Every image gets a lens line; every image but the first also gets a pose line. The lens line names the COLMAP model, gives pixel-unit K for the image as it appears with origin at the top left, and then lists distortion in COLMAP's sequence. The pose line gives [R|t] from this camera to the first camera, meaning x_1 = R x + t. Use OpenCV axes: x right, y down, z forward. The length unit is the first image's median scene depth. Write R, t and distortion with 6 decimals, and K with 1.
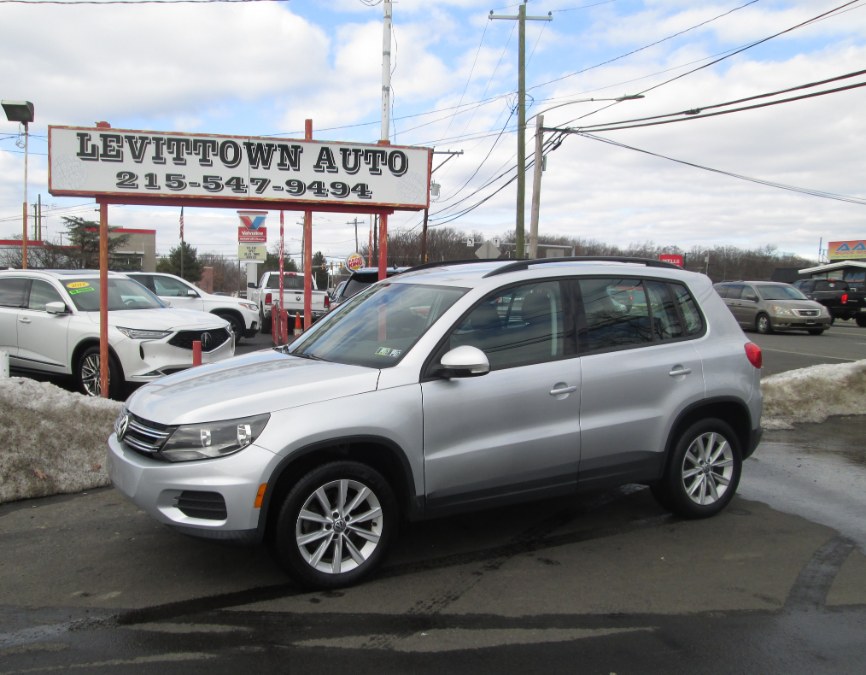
lens RADIAL K [[850.1, 0, 365.3], [0, 850.1, 365.8], [0, 0, 1]] dist [-0.045460, 0.017844]
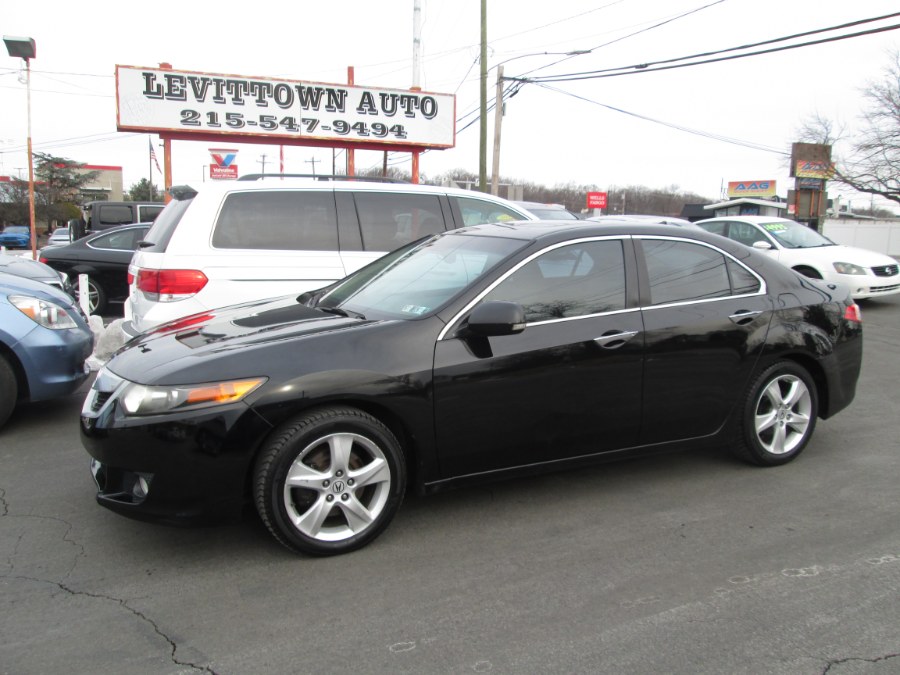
lens RADIAL K [[776.2, 0, 444.3], [0, 776.2, 339.8], [0, 0, 1]] dist [-0.040250, 0.022683]
pose [[0.986594, -0.024976, 0.161272, -0.120657], [0.015535, 0.998105, 0.059539, 0.011799], [-0.162453, -0.056235, 0.985112, -0.048417]]
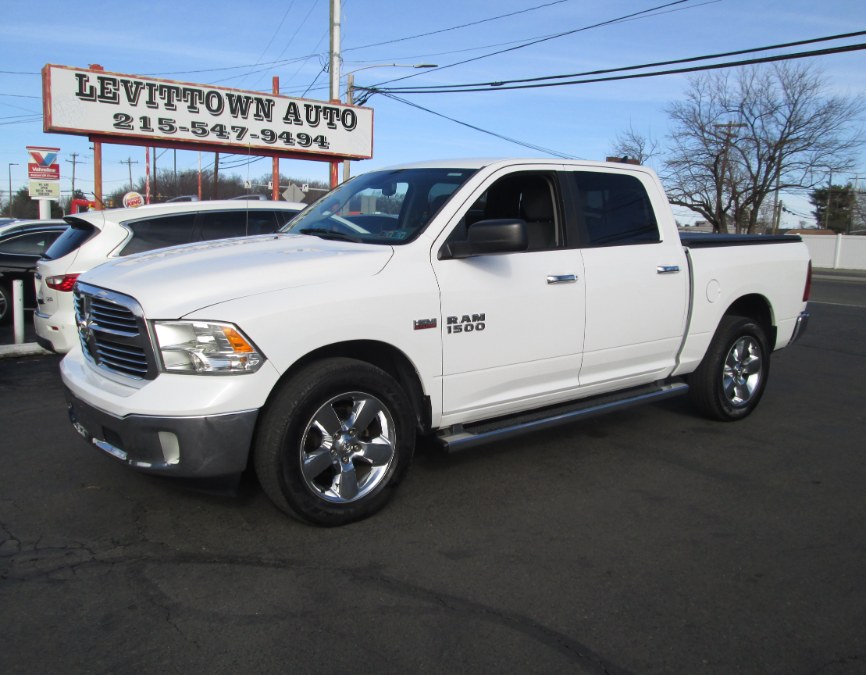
lens RADIAL K [[768.8, 0, 415.6], [0, 768.8, 341.1], [0, 0, 1]] dist [-0.012167, -0.013278]
pose [[0.934406, -0.040533, 0.353896, -0.278046], [0.020885, 0.998030, 0.059165, 0.010231], [-0.355597, -0.047893, 0.933412, -0.059343]]
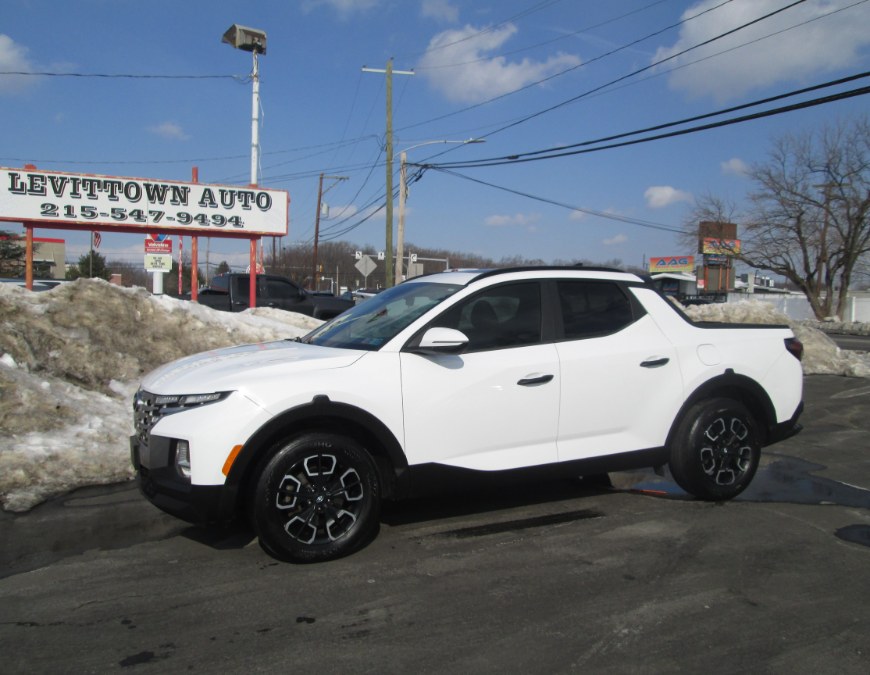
lens RADIAL K [[772.3, 0, 417.5], [0, 772.3, 341.1], [0, 0, 1]] dist [-0.012167, -0.013278]
pose [[0.982236, -0.008201, 0.187469, 0.048411], [0.014129, 0.999441, -0.030304, 0.024278], [-0.187116, 0.032415, 0.981803, -0.249675]]
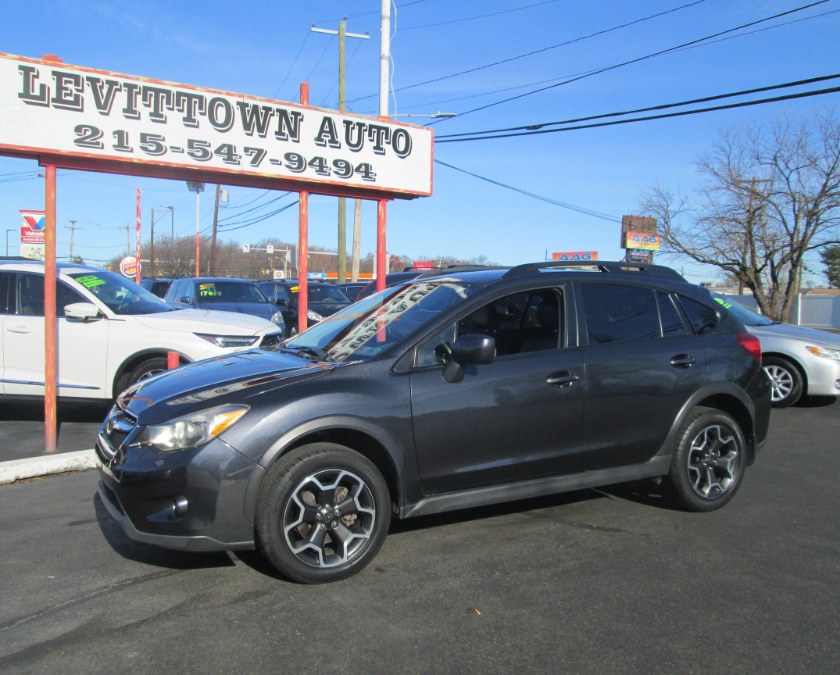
lens RADIAL K [[772.3, 0, 401.4], [0, 772.3, 341.0], [0, 0, 1]] dist [-0.012729, -0.023699]
pose [[0.938867, -0.018574, 0.343779, -0.248312], [0.028200, 0.999337, -0.023022, -0.016187], [-0.343123, 0.031309, 0.938769, 0.264935]]
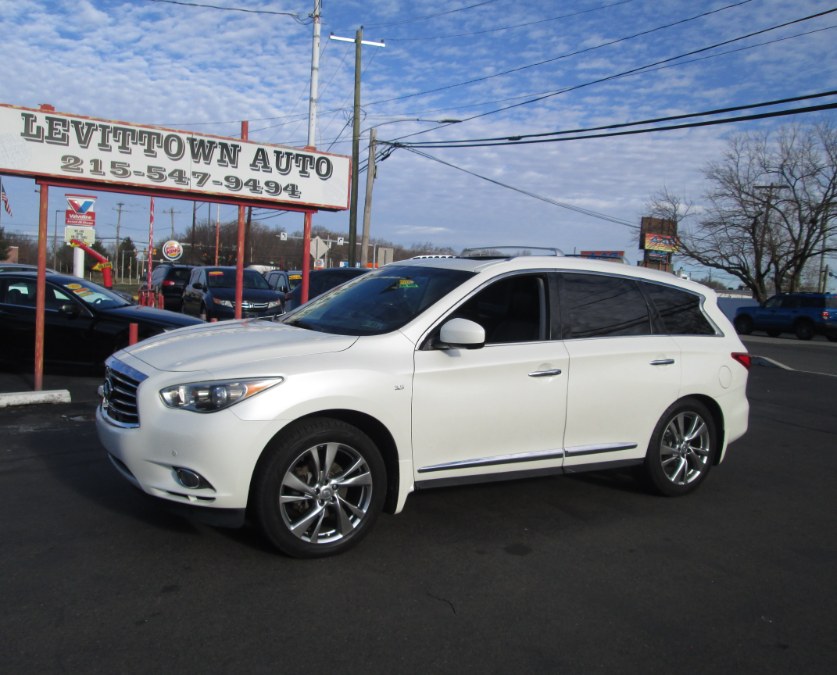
lens RADIAL K [[769.6, 0, 400.0], [0, 769.6, 341.0], [0, 0, 1]] dist [-0.012729, -0.023699]
pose [[0.957066, 0.015100, 0.289477, -0.160350], [-0.012403, 0.999861, -0.011147, -0.001176], [-0.289605, 0.007078, 0.957120, 0.003362]]
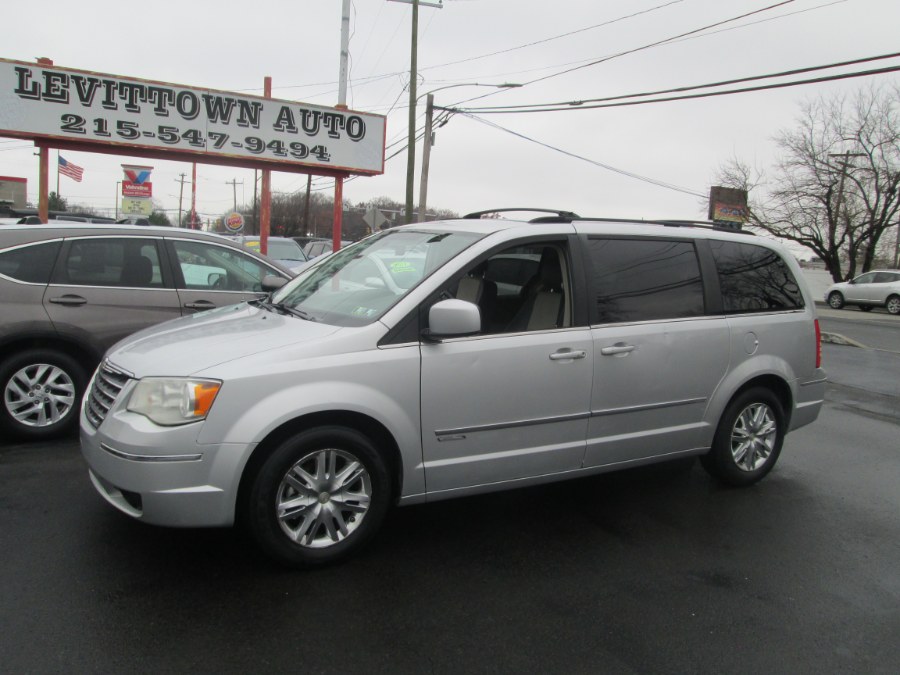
lens RADIAL K [[774.4, 0, 448.6], [0, 774.4, 339.4], [0, 0, 1]] dist [-0.038128, 0.025201]
pose [[0.963598, 0.007367, 0.267255, -0.103525], [-0.013992, 0.999640, 0.022892, -0.008031], [-0.266990, -0.025798, 0.963354, 0.070345]]
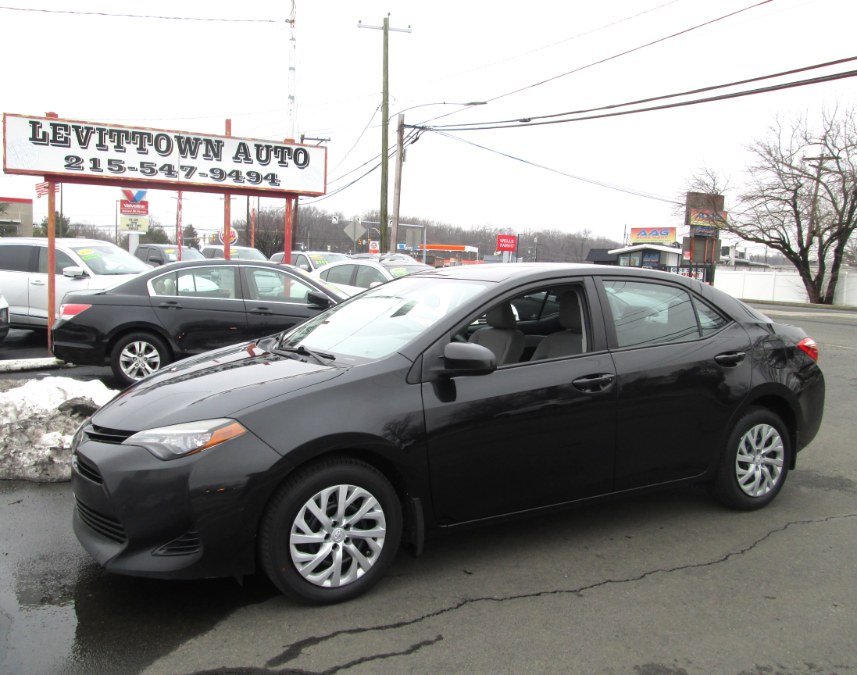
lens RADIAL K [[777.5, 0, 406.6], [0, 777.5, 338.6], [0, 0, 1]] dist [-0.042832, 0.029258]
pose [[0.975910, -0.002612, 0.218157, -0.061188], [0.000806, 0.999965, 0.008364, 0.016113], [-0.218171, -0.007986, 0.975878, -0.146923]]
